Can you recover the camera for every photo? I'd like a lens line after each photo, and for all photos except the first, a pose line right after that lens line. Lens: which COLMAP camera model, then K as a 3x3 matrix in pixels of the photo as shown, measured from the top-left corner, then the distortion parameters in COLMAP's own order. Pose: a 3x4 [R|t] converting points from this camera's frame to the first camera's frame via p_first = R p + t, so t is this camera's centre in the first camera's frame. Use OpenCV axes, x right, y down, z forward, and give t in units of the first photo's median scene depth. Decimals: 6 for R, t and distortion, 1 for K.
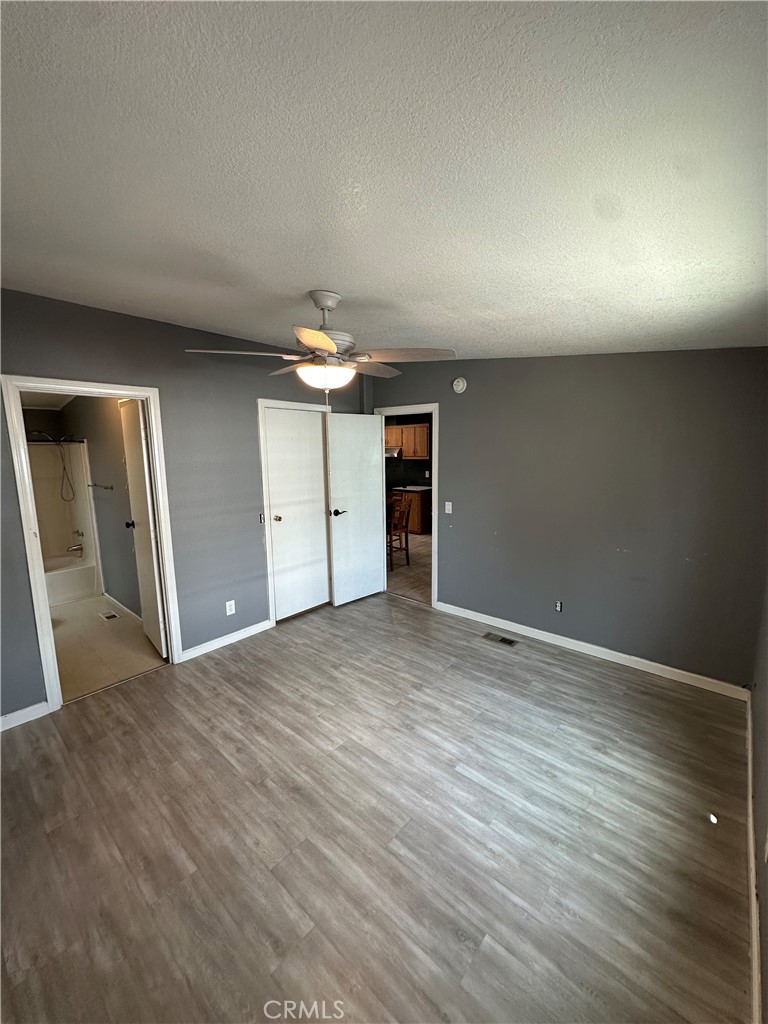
lens RADIAL K [[407.8, 0, 379.0], [0, 407.8, 509.2], [0, 0, 1]] dist [-0.005316, 0.001558]
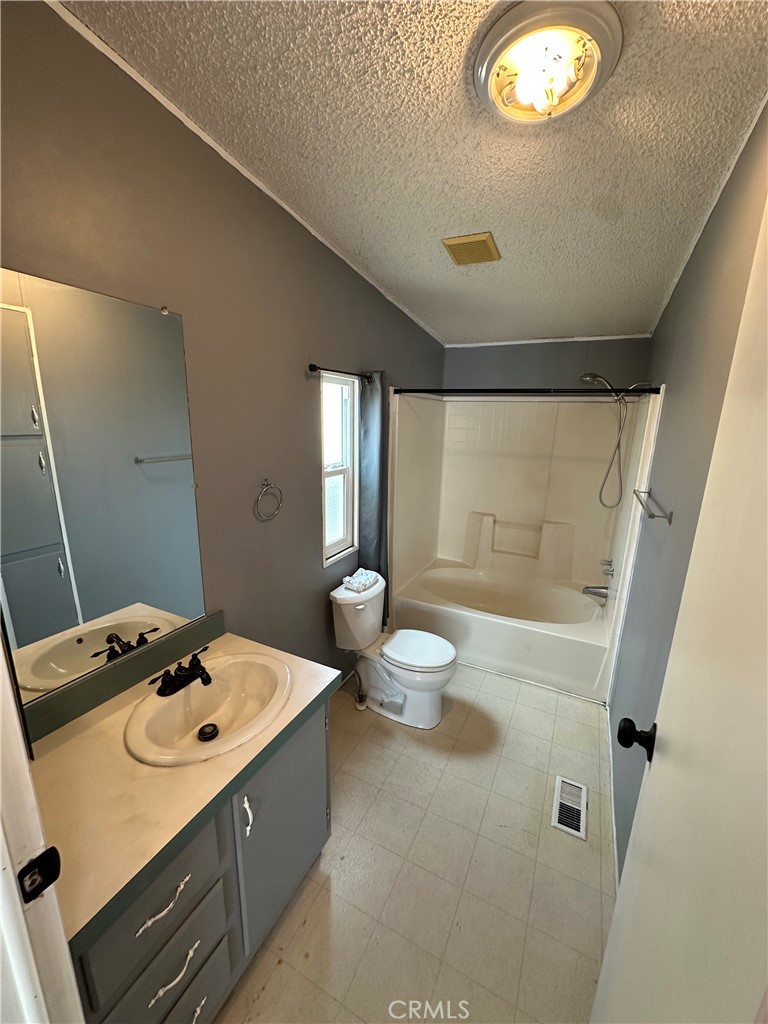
lens RADIAL K [[407.8, 0, 383.9], [0, 407.8, 516.4], [0, 0, 1]] dist [-0.005316, 0.001558]
pose [[0.261350, 0.245505, -0.933501, -0.412228], [-0.169649, 0.963742, 0.205963, -0.085870], [0.950219, 0.104539, 0.293523, 0.693734]]
